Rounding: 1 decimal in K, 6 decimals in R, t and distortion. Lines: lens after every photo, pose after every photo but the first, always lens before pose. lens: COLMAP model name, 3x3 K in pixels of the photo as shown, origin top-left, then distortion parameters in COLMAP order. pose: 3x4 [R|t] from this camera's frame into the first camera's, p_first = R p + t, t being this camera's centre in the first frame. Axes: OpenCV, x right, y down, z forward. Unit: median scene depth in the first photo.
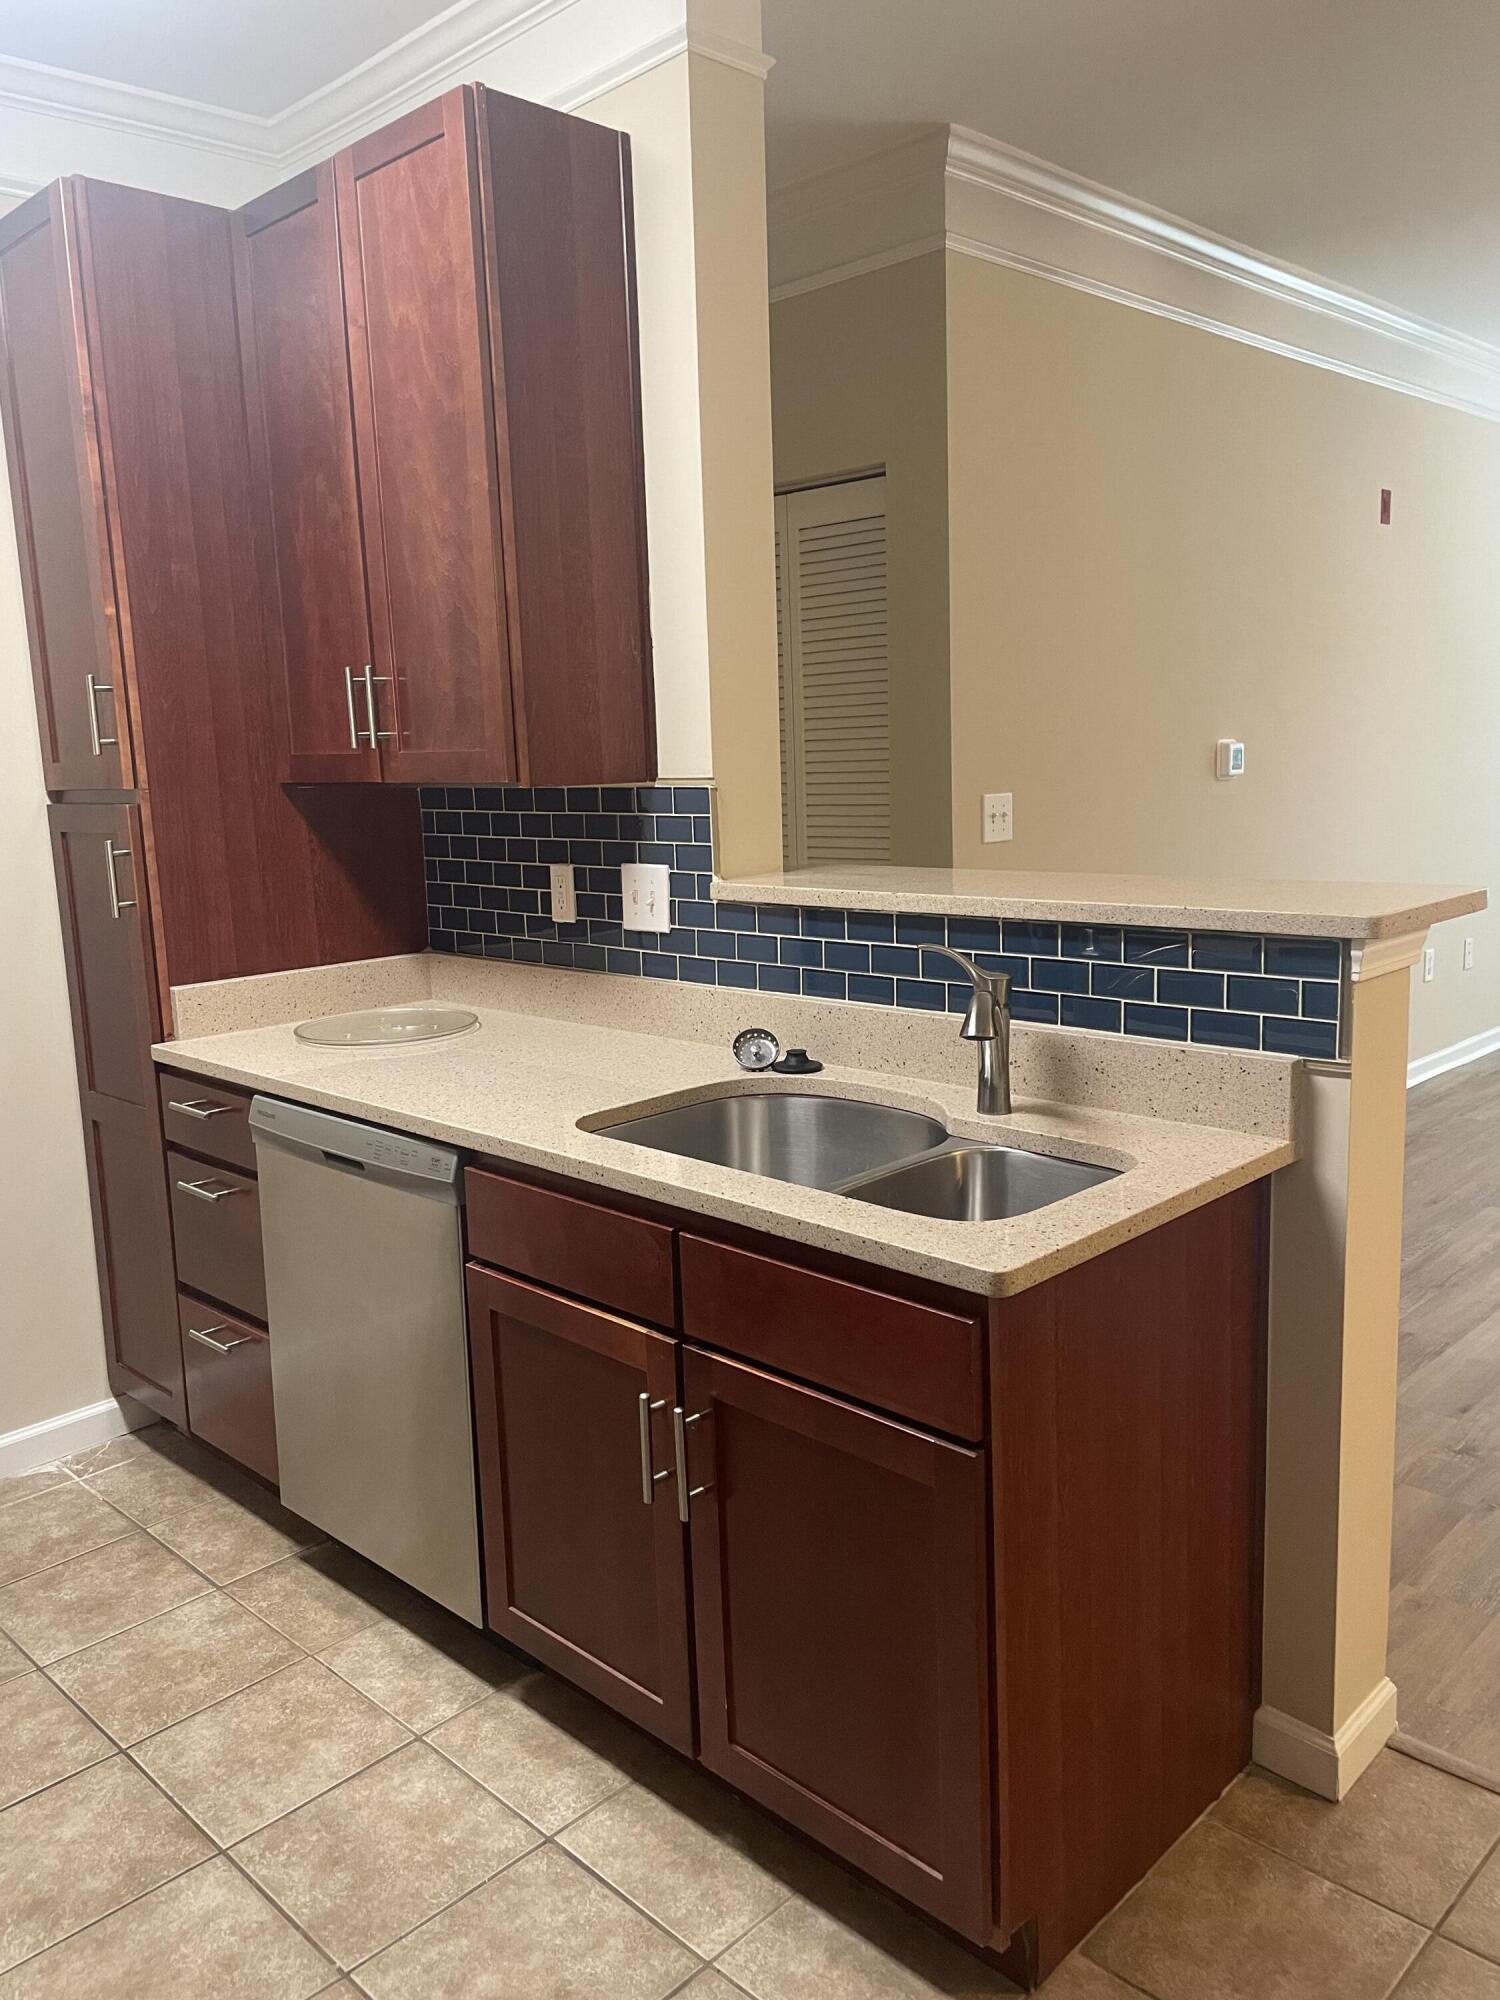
lens RADIAL K [[1518.1, 0, 744.6], [0, 1518.1, 997.6], [0, 0, 1]] dist [0.092232, -0.117089]
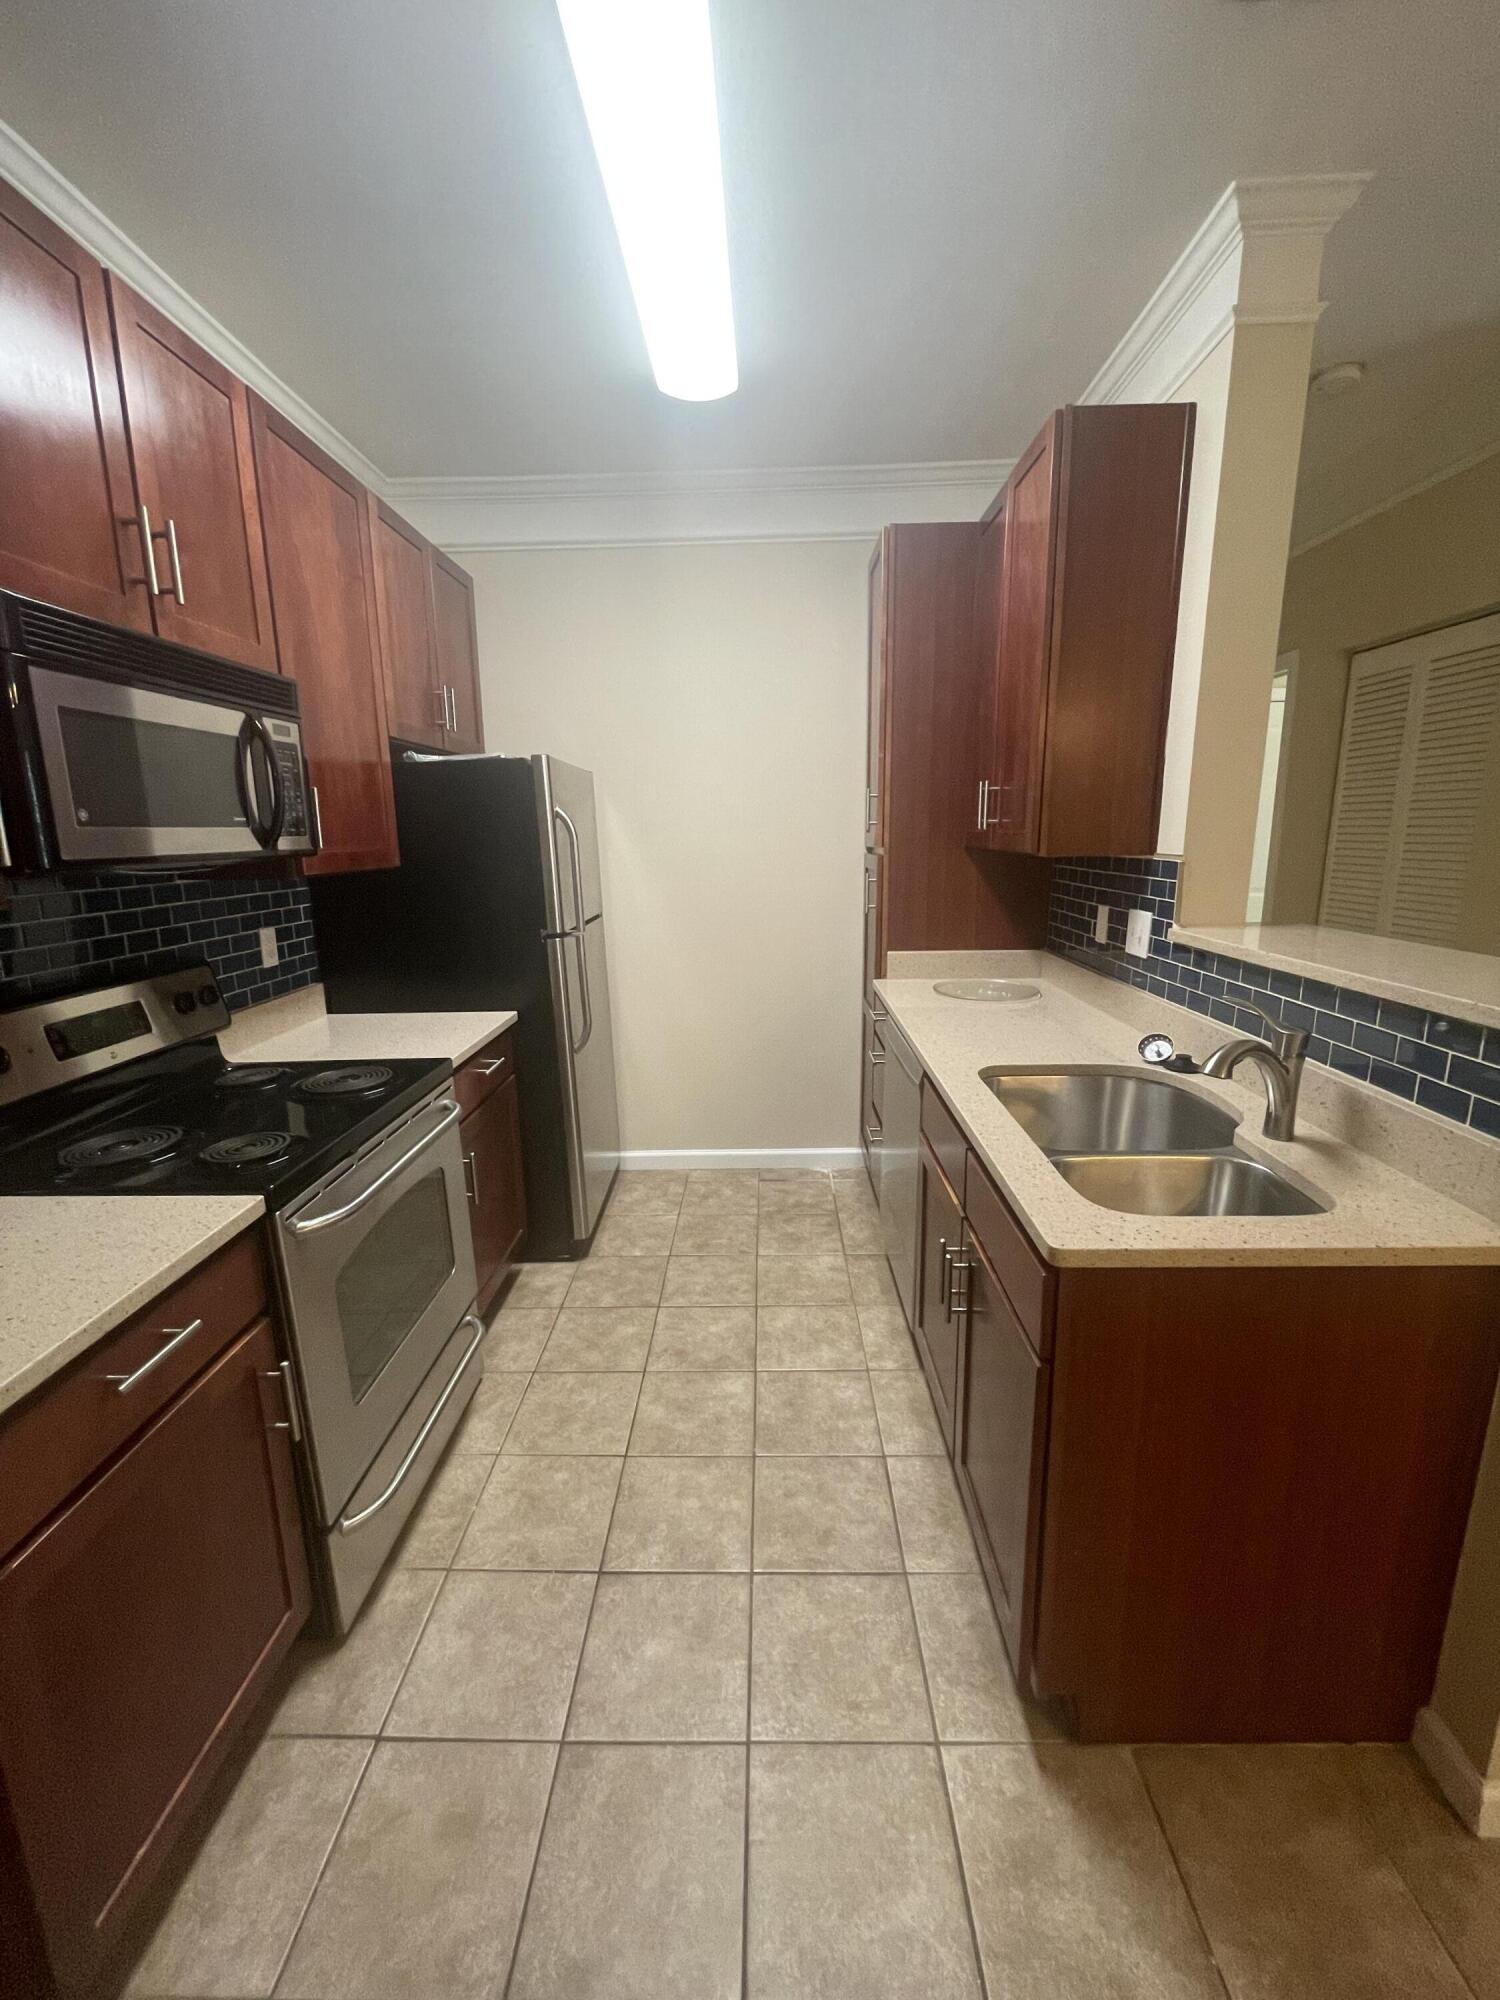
lens RADIAL K [[815.8, 0, 750.0], [0, 815.8, 1000.0], [0, 0, 1]] dist [-0.001260, 0.000108]
pose [[0.688116, 0.176039, -0.703922, 0.279227], [-0.131642, 0.984312, 0.117474, -0.050930], [0.713559, 0.011830, 0.700495, 0.189910]]
